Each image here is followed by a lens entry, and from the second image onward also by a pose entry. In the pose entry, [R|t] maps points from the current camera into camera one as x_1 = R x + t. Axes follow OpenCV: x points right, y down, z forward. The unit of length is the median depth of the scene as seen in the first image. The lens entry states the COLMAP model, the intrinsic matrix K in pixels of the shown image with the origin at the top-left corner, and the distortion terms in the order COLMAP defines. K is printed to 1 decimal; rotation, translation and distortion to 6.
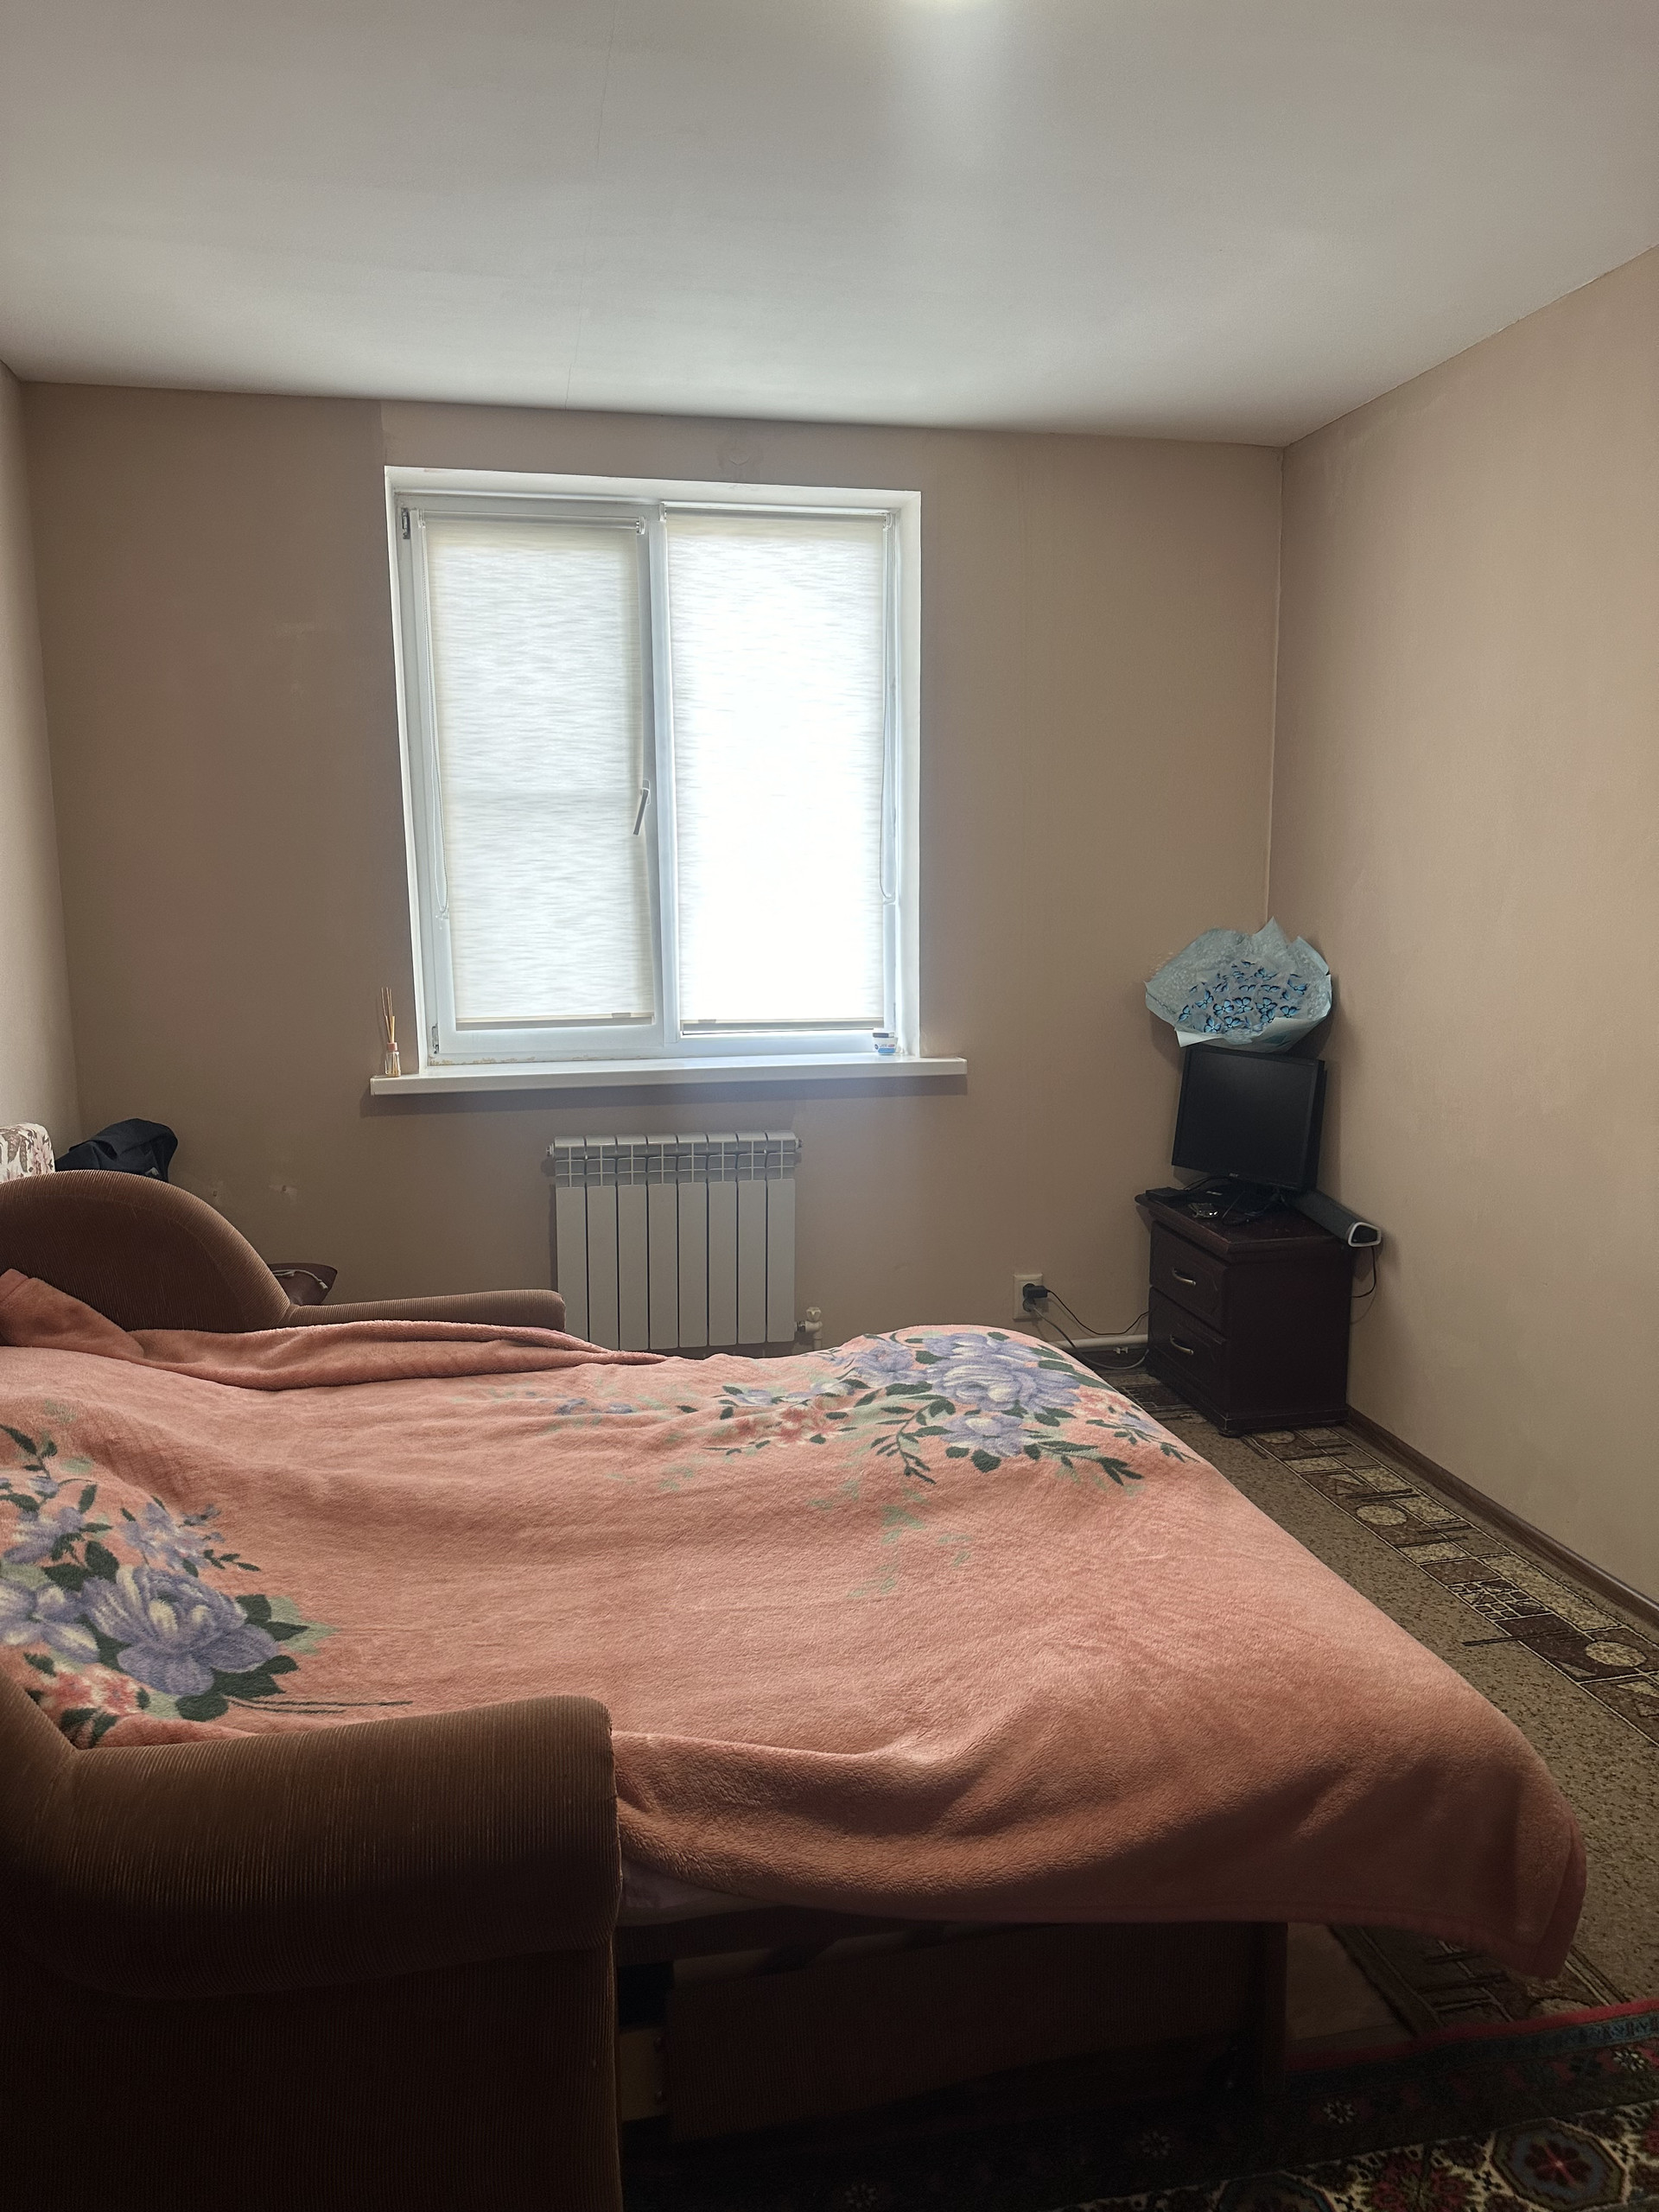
lens RADIAL K [[1547.2, 0, 821.9], [0, 1547.2, 1116.5], [0, 0, 1]] dist [0.052252, -0.078369]
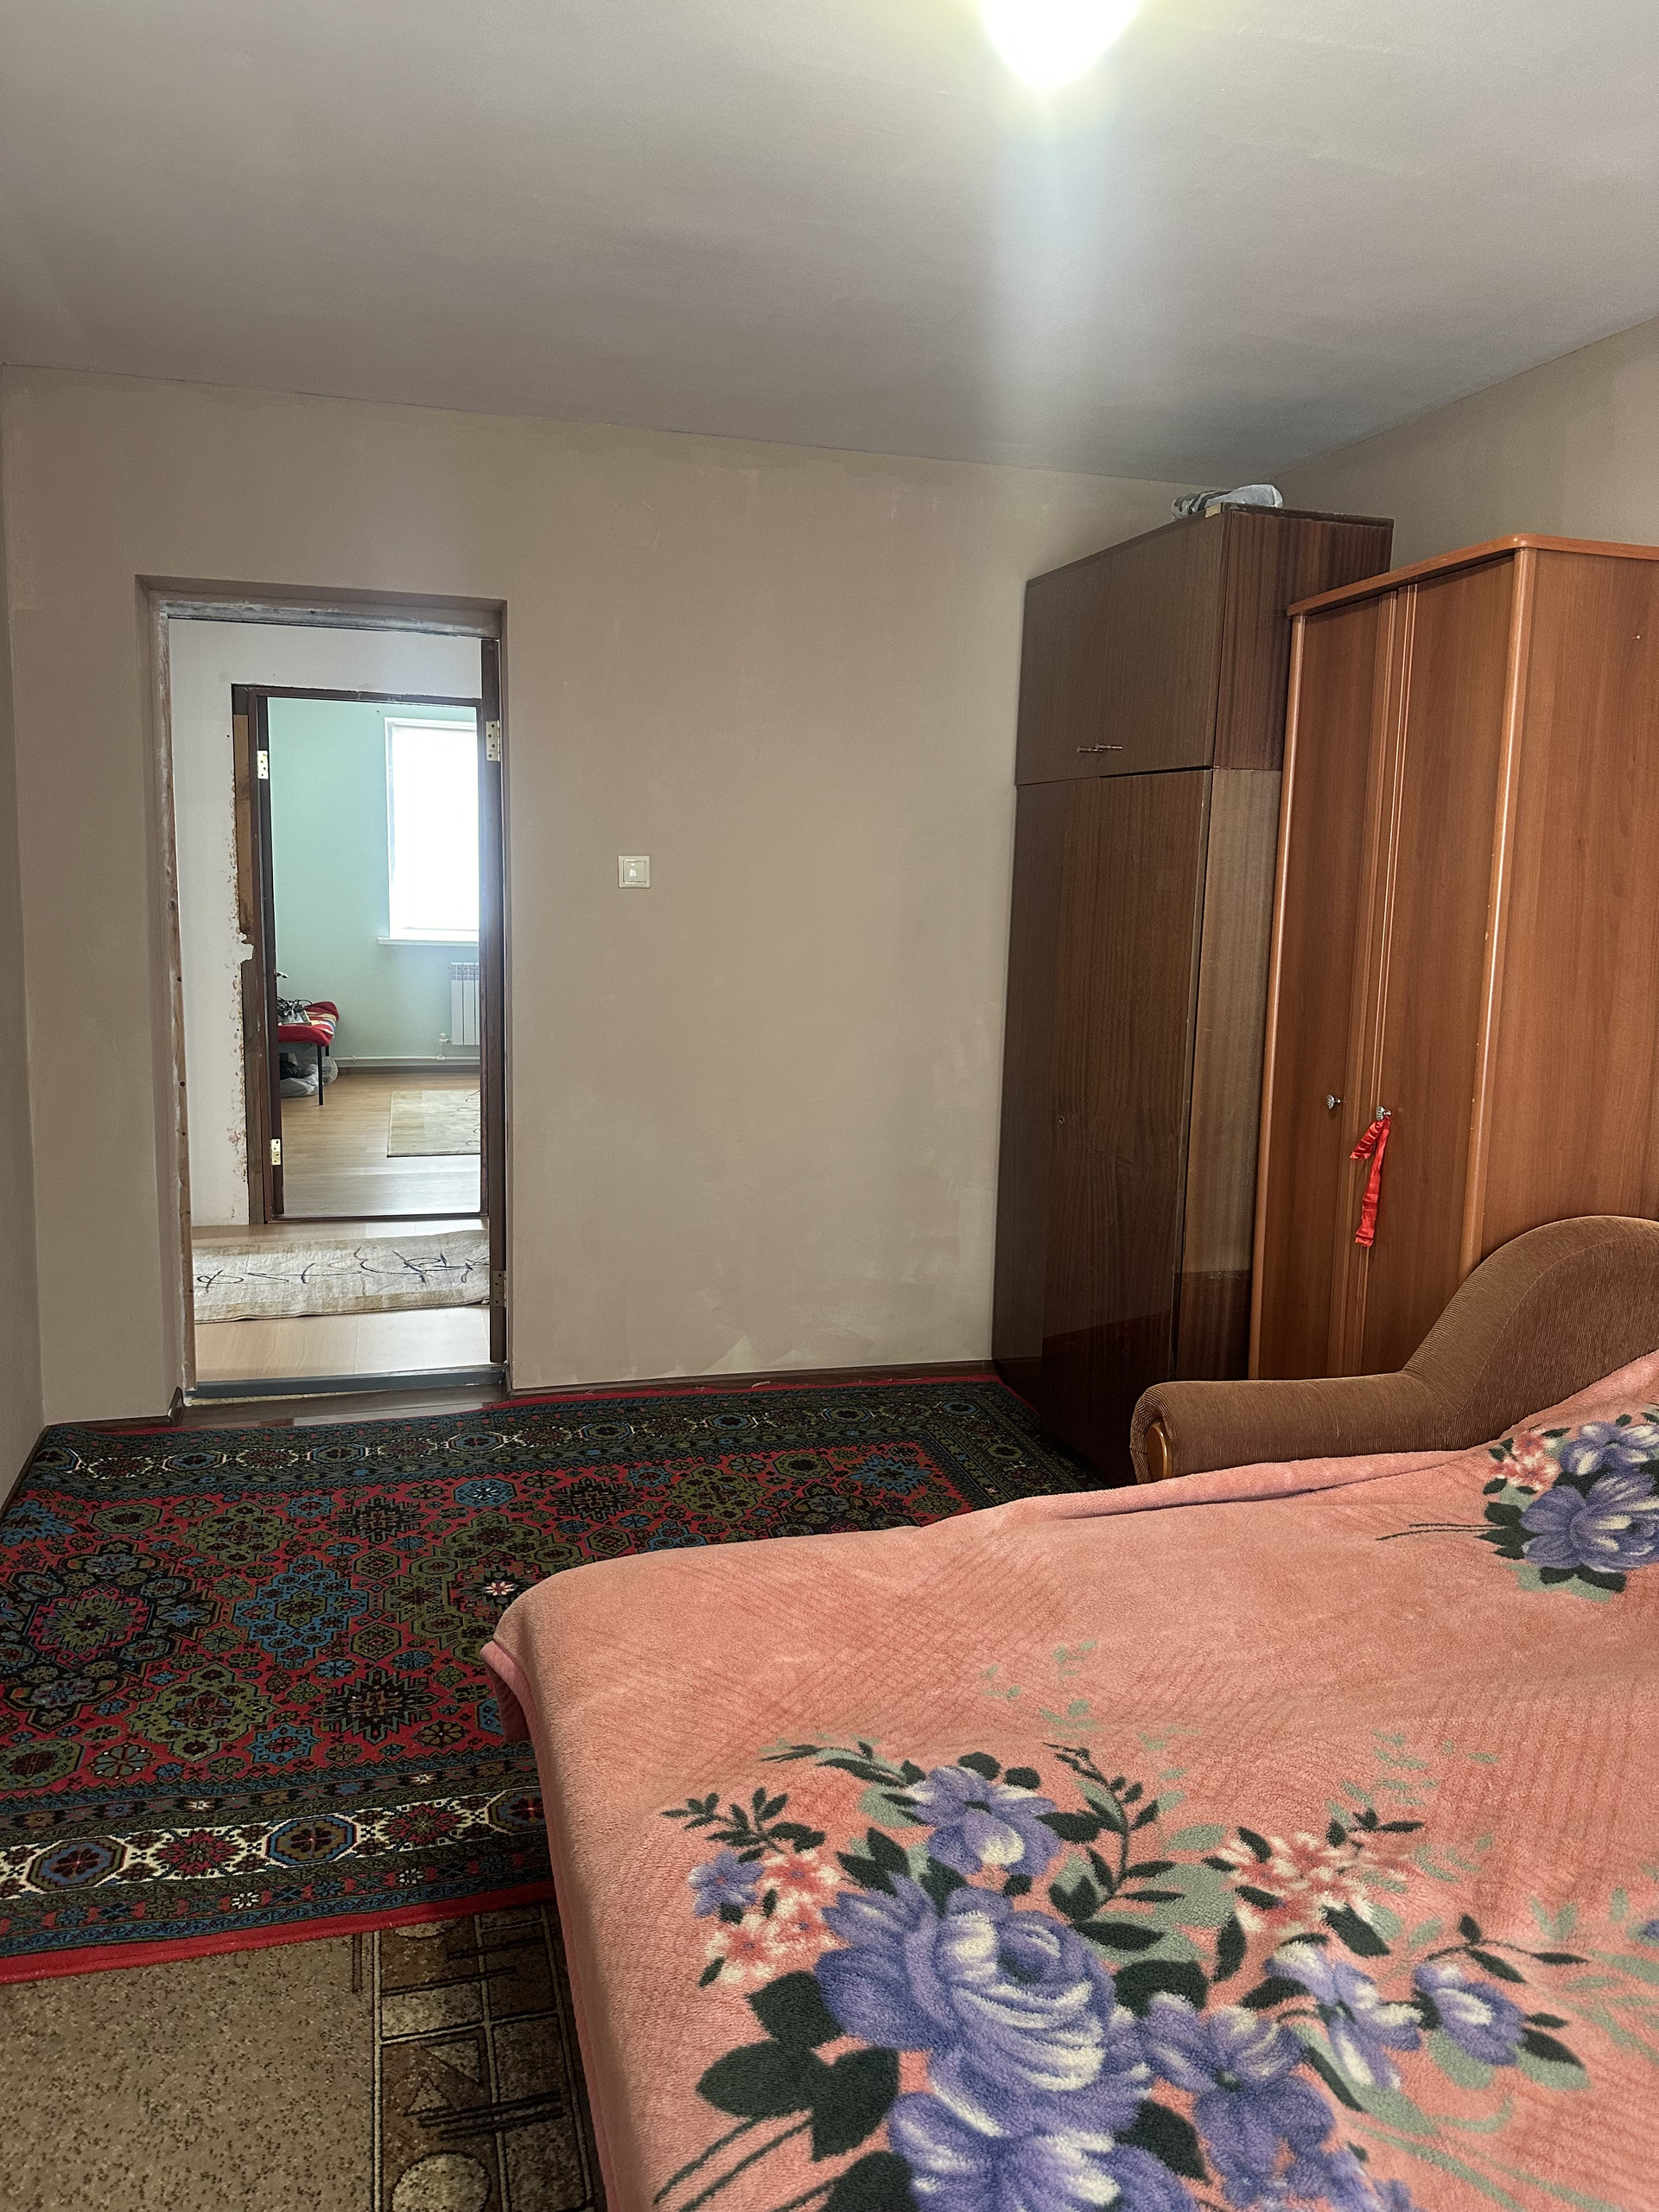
lens RADIAL K [[1547.2, 0, 821.9], [0, 1547.2, 1116.5], [0, 0, 1]] dist [0.052252, -0.078369]
pose [[-0.997216, -0.005673, -0.074353, 0.221925], [-0.027673, 0.954055, 0.298352, -0.253655], [0.069244, 0.299579, -0.951555, 1.522066]]
